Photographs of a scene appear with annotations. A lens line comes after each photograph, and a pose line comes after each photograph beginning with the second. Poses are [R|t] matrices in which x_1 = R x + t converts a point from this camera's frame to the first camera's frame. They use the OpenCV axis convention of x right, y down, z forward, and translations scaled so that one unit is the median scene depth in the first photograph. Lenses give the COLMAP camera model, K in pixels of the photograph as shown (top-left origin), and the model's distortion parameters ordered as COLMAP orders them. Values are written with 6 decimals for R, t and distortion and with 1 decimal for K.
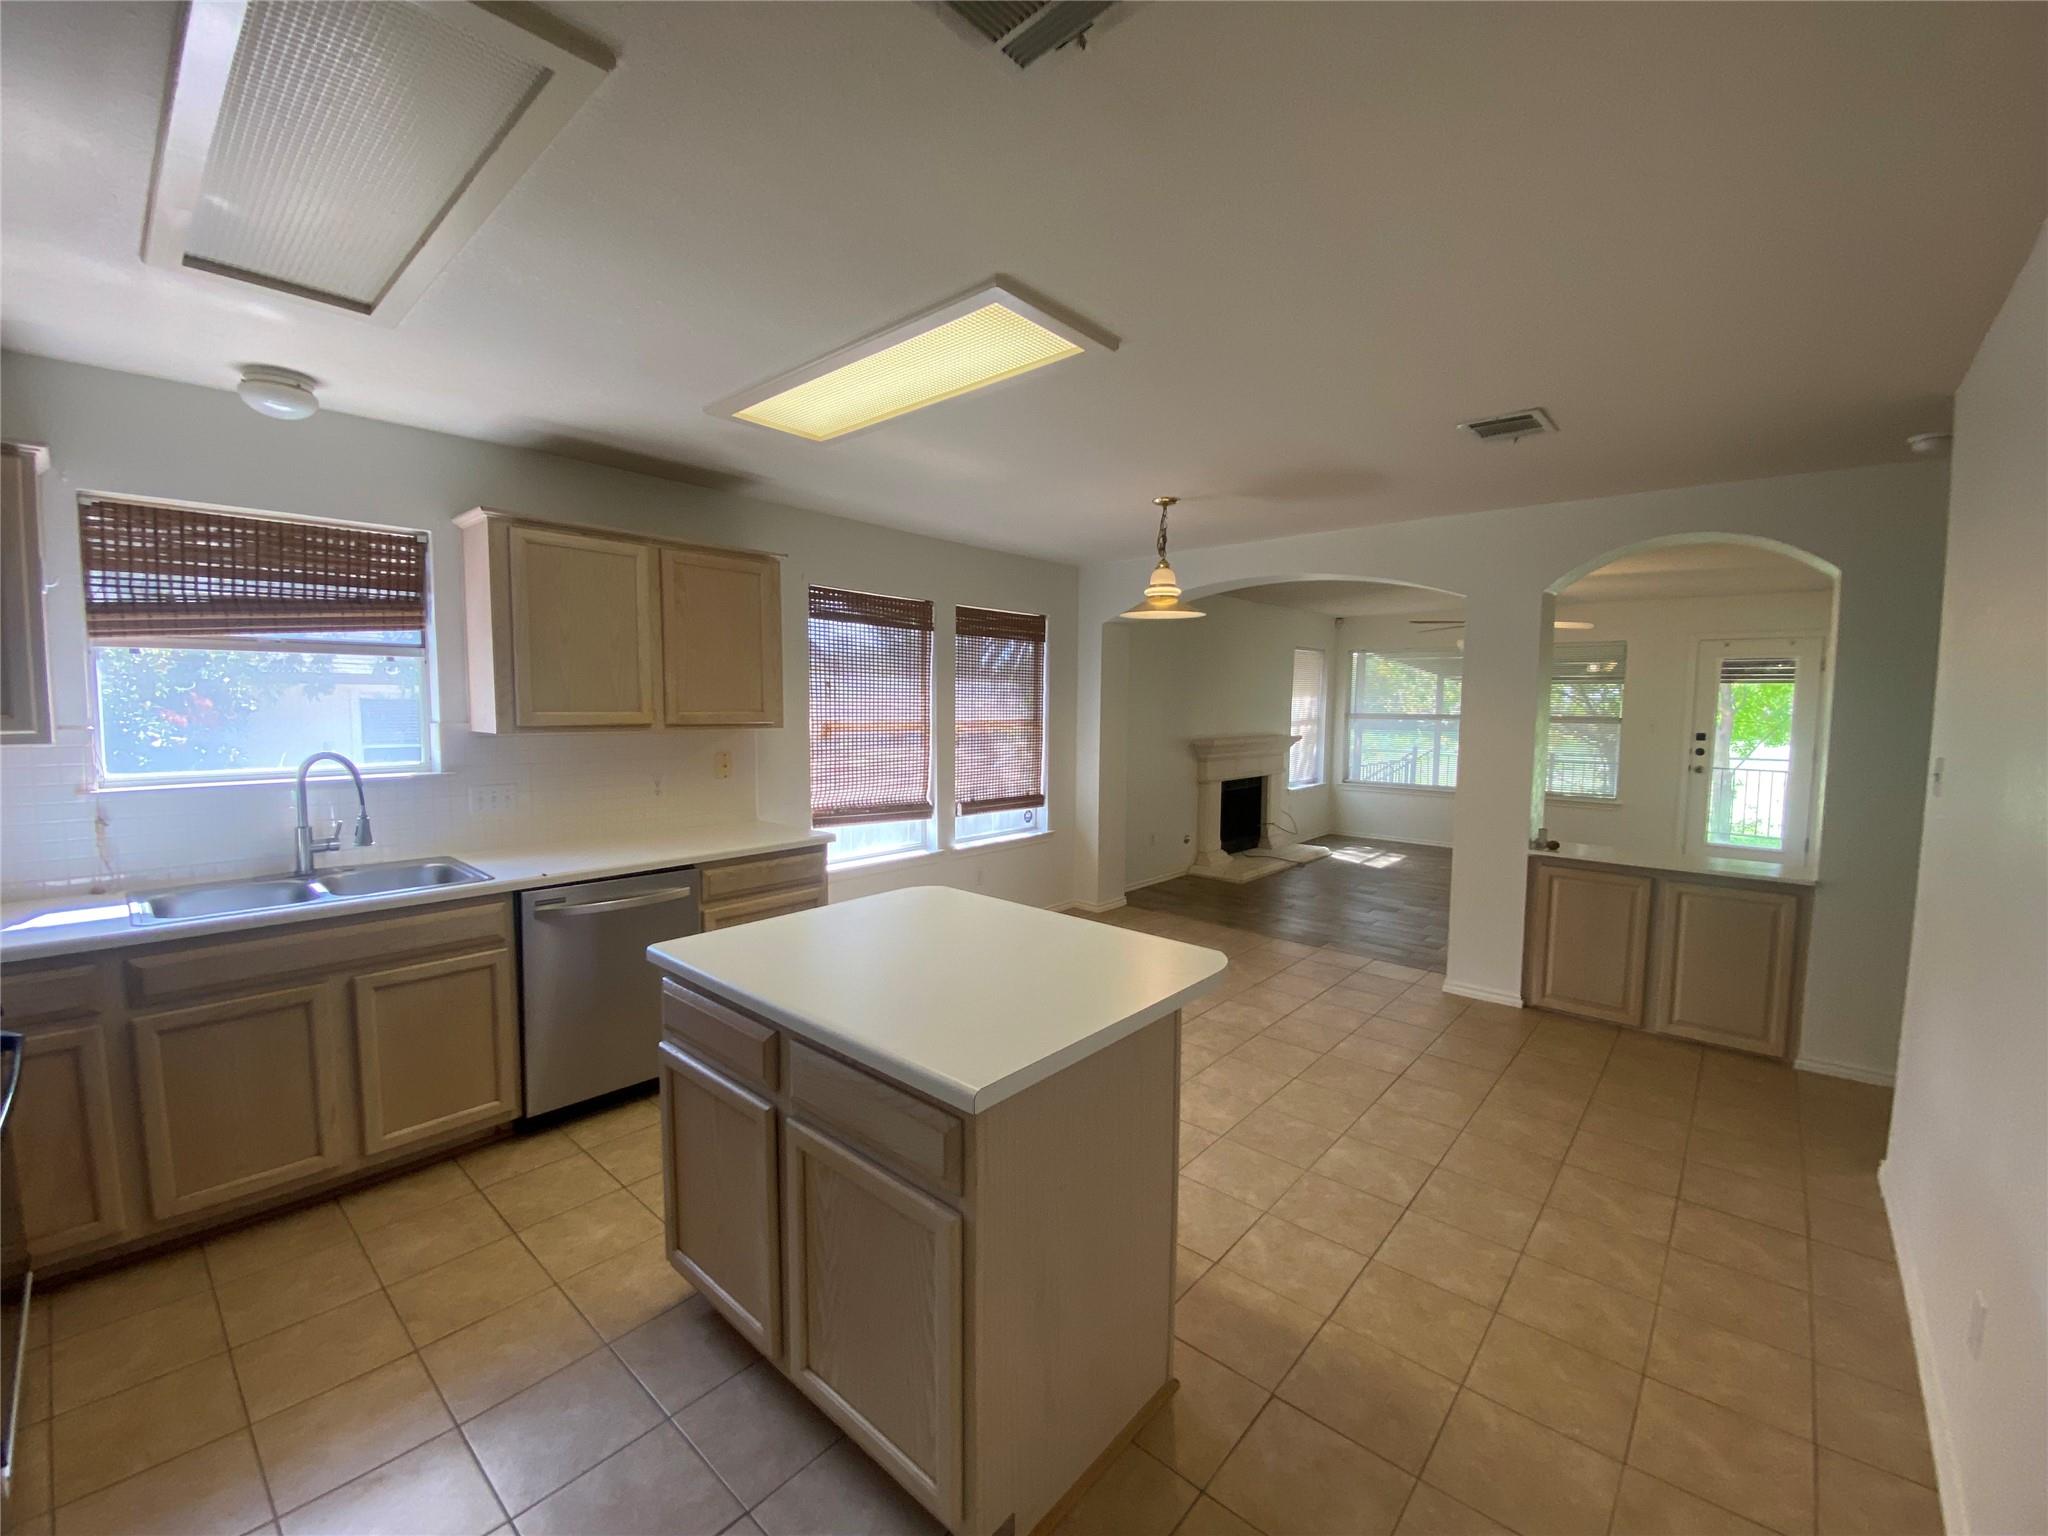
lens RADIAL K [[832.1, 0, 1024.0], [0, 832.1, 768.0], [0, 0, 1]] dist [0.035747, -0.031138]
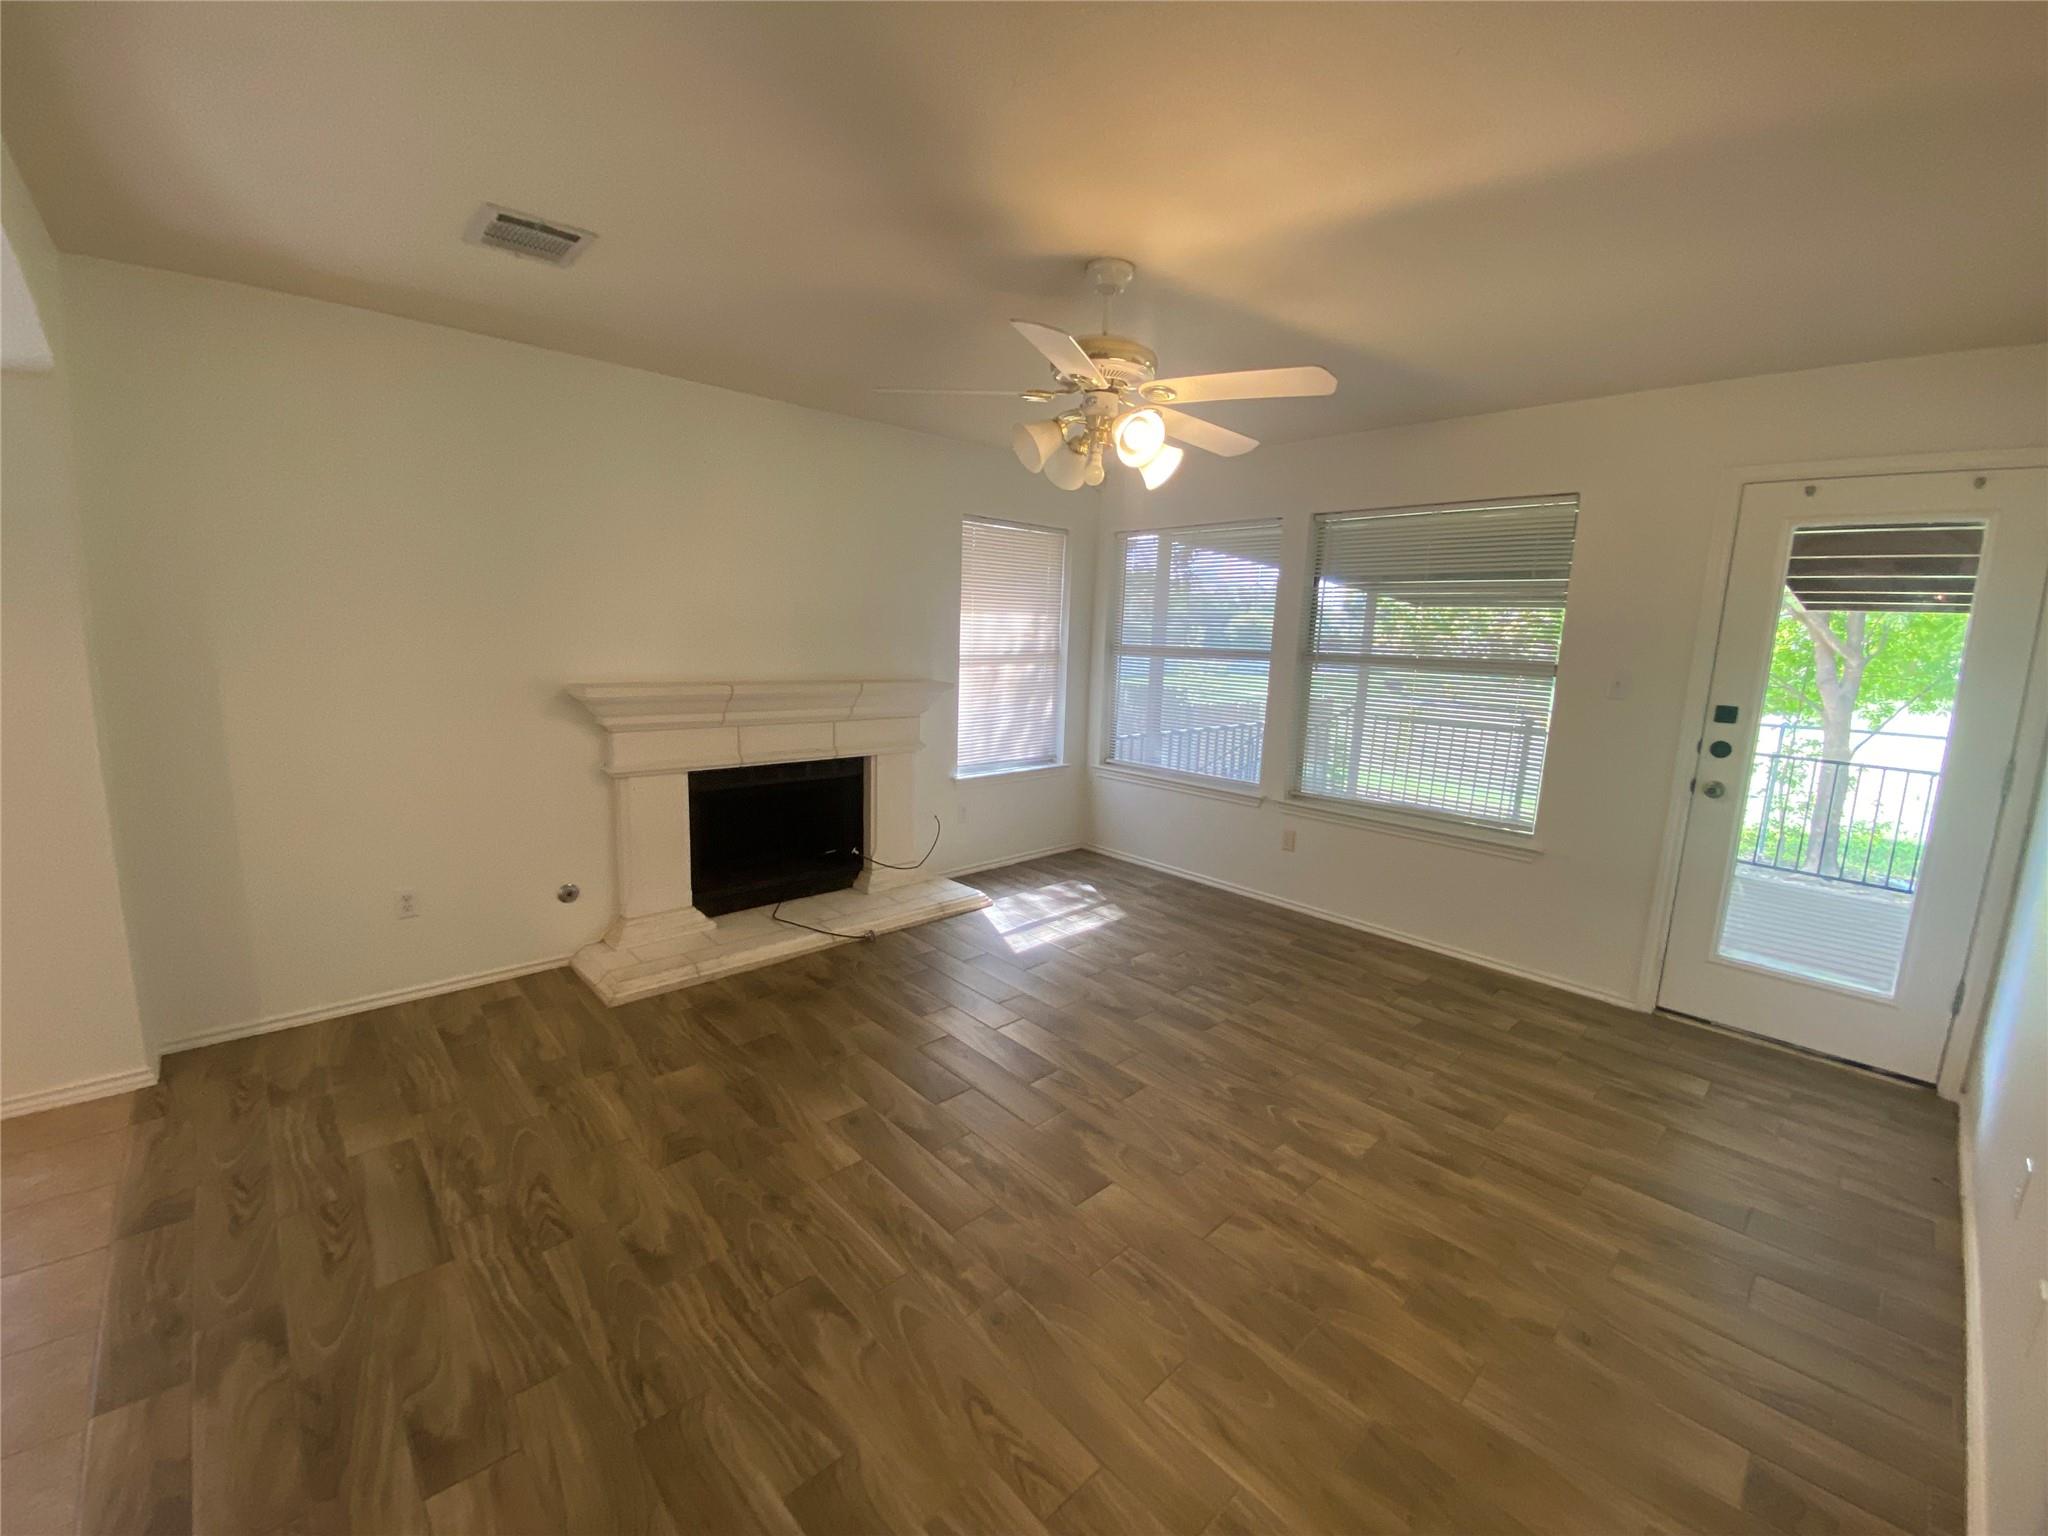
lens RADIAL K [[832.1, 0, 1024.0], [0, 832.1, 768.0], [0, 0, 1]] dist [0.035747, -0.031138]
pose [[0.994648, 0.038500, -0.095881, 0.452285], [-0.030249, 0.995830, 0.086067, -0.033198], [0.098794, -0.082706, 0.991665, 0.494125]]
